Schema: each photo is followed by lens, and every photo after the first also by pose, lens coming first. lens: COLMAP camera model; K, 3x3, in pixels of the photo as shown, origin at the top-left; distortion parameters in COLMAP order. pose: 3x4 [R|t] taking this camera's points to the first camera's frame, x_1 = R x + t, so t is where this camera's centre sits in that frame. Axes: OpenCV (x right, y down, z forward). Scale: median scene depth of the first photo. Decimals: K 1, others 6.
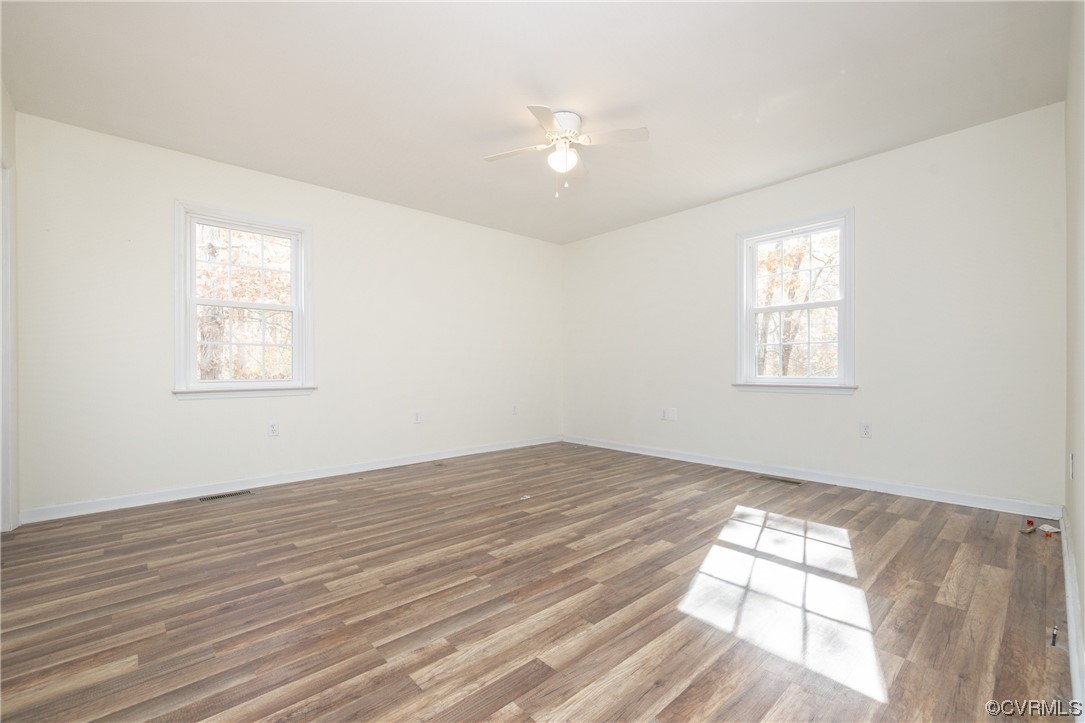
lens RADIAL K [[455.0, 0, 533.9], [0, 455.0, 362.2], [0, 0, 1]] dist [0.011344, -0.011820]
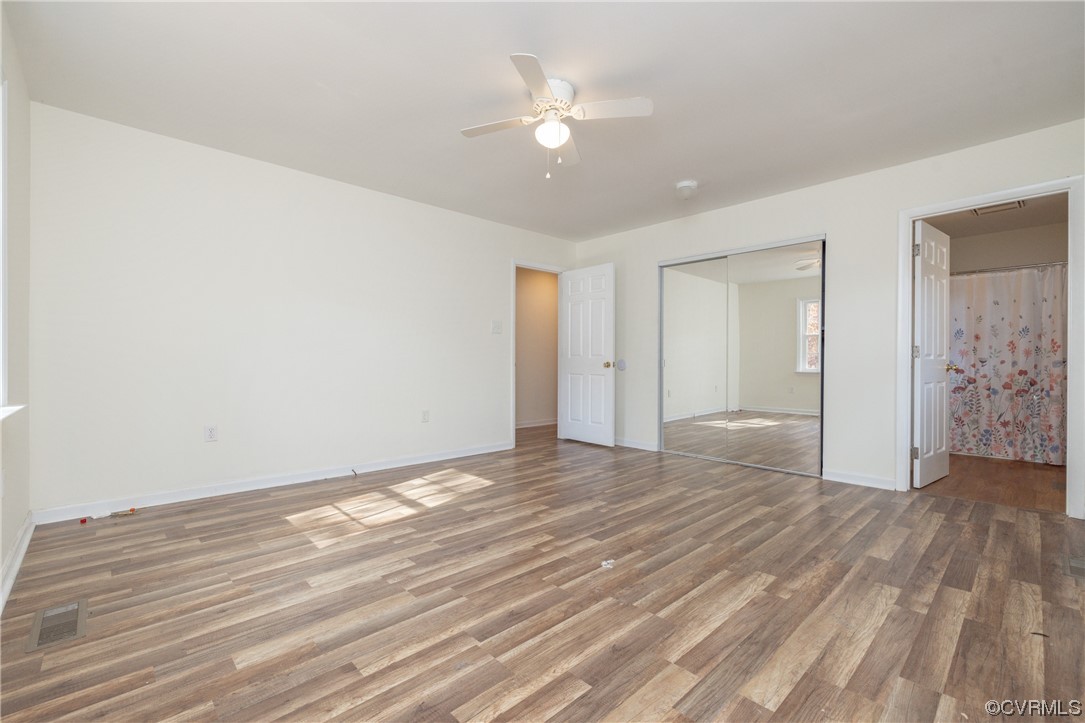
lens RADIAL K [[458.3, 0, 536.8], [0, 458.3, 363.3], [0, 0, 1]] dist [0.000405, 0.000183]
pose [[-0.999553, 0.001380, -0.029878, 0.120119], [0.001658, 0.999956, -0.009266, 0.017459], [0.029864, -0.009312, -0.999511, 1.932010]]
